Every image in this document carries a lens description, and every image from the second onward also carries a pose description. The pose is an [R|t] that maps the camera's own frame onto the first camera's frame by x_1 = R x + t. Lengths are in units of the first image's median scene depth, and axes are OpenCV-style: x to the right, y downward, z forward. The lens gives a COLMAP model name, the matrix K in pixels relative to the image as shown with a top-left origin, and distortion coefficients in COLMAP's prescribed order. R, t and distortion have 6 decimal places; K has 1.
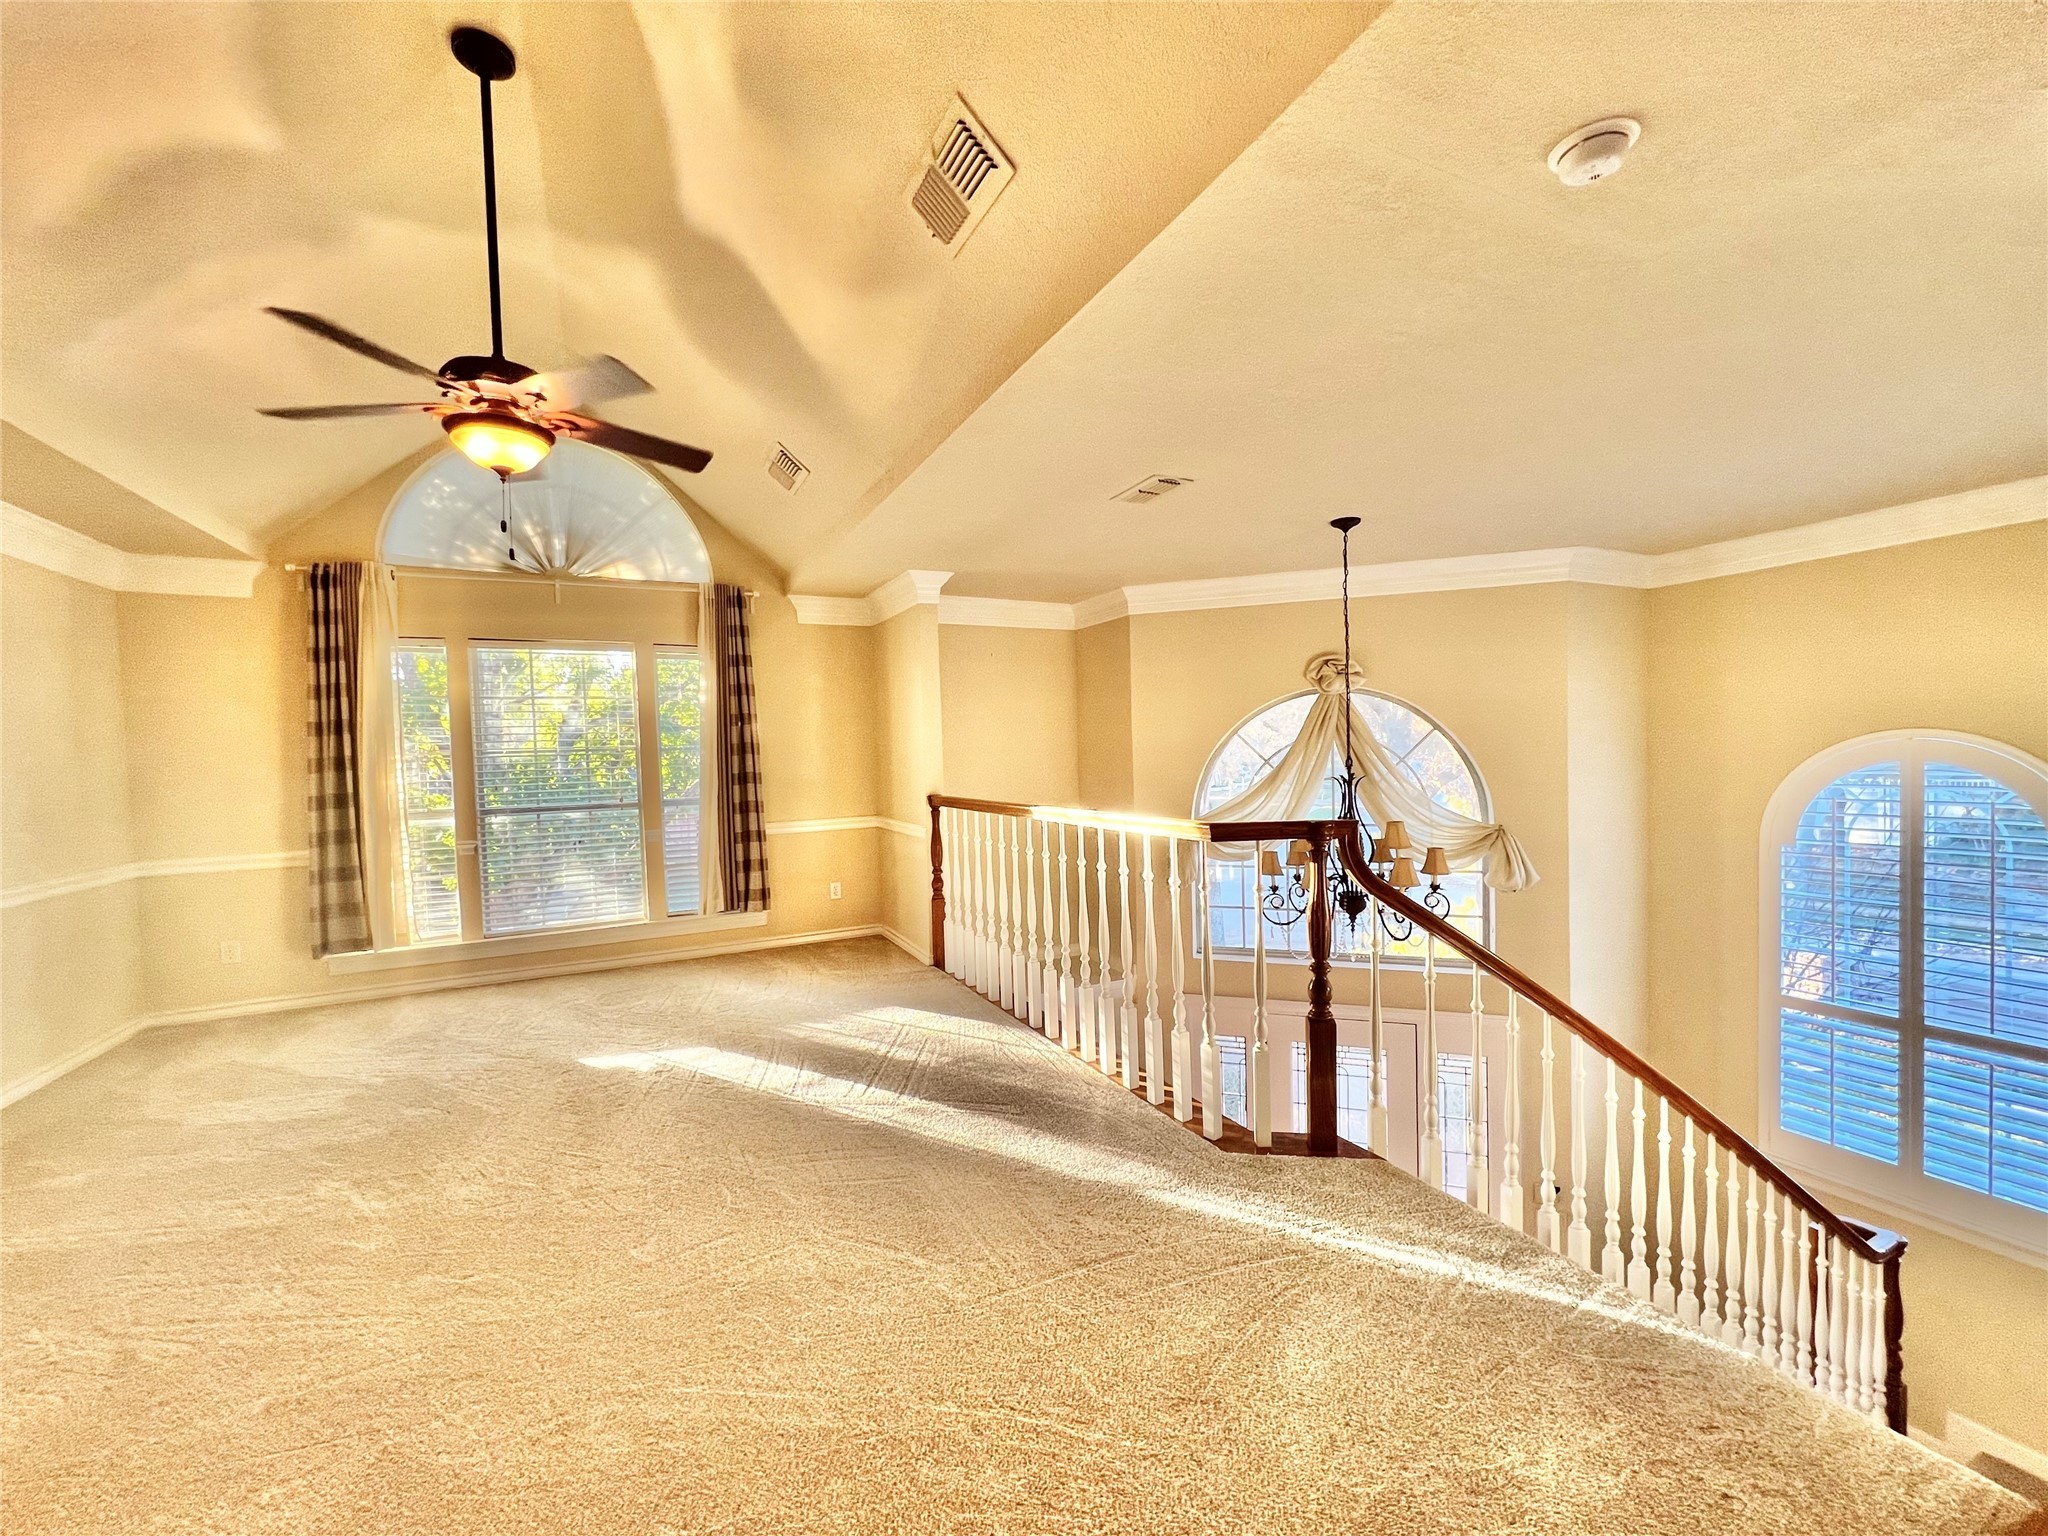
lens RADIAL K [[820.8, 0, 1030.8], [0, 820.8, 774.3], [0, 0, 1]] dist [-0.002694, 0.000858]
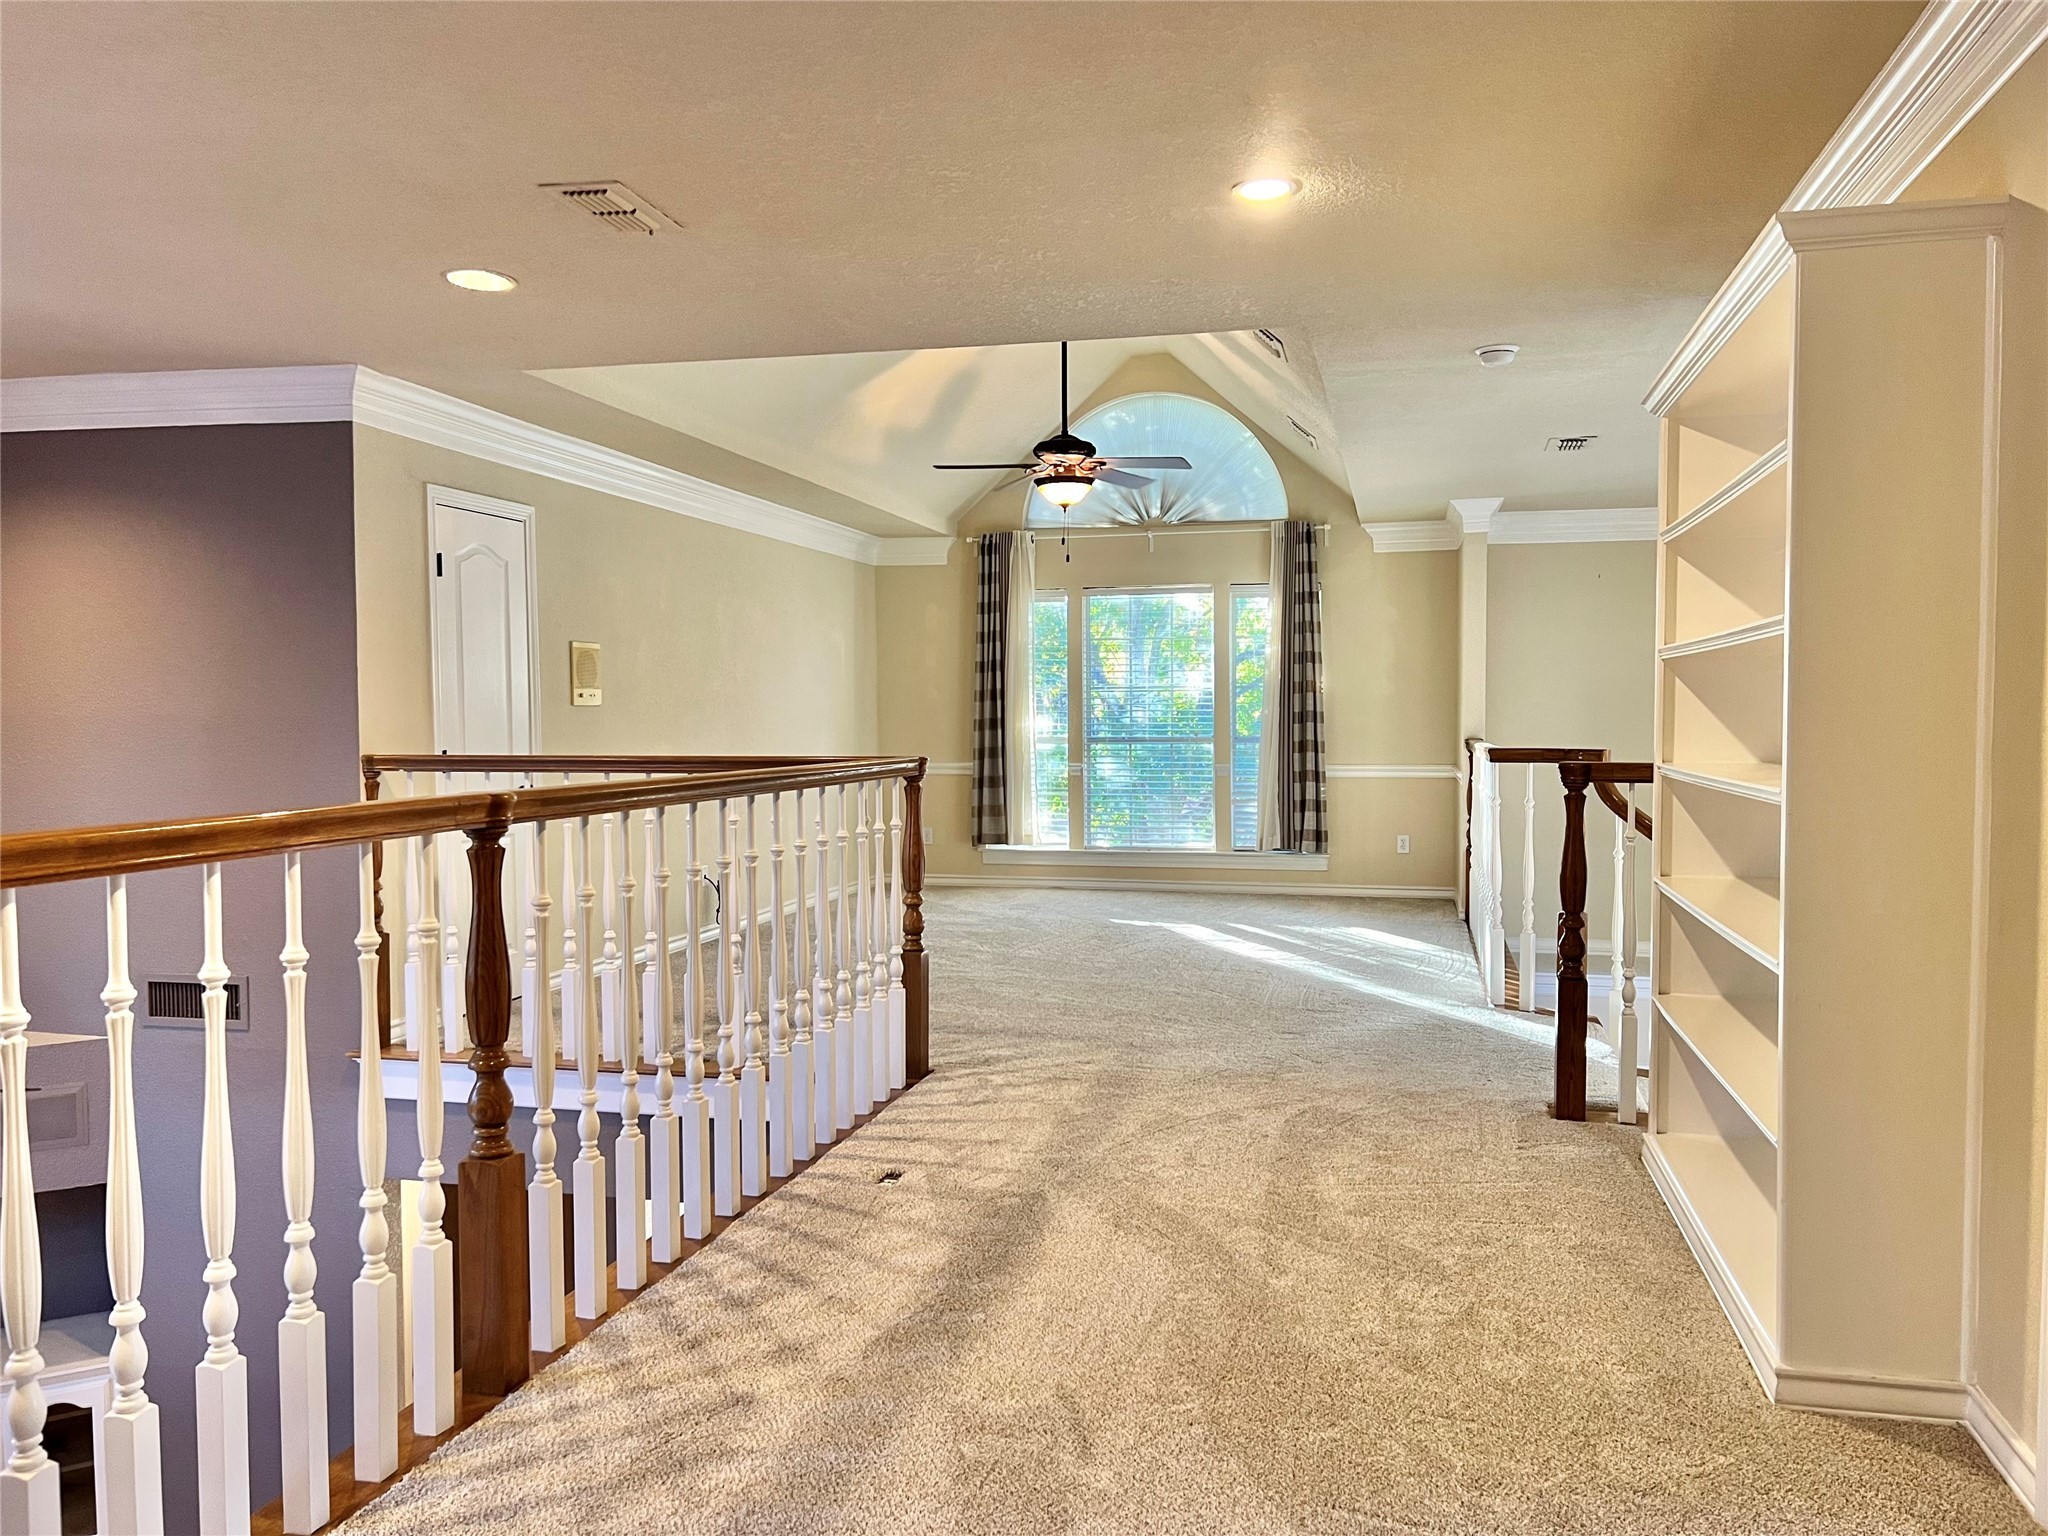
lens RADIAL K [[1543.7, 0, 1024.8], [0, 1543.7, 781.5], [0, 0, 1]] dist [0.037389, -0.035156]
pose [[0.761264, 0.051725, -0.646376, 0.612223], [-0.034532, 0.998633, 0.039244, 0.021186], [0.647522, -0.007555, 0.762009, -0.648881]]
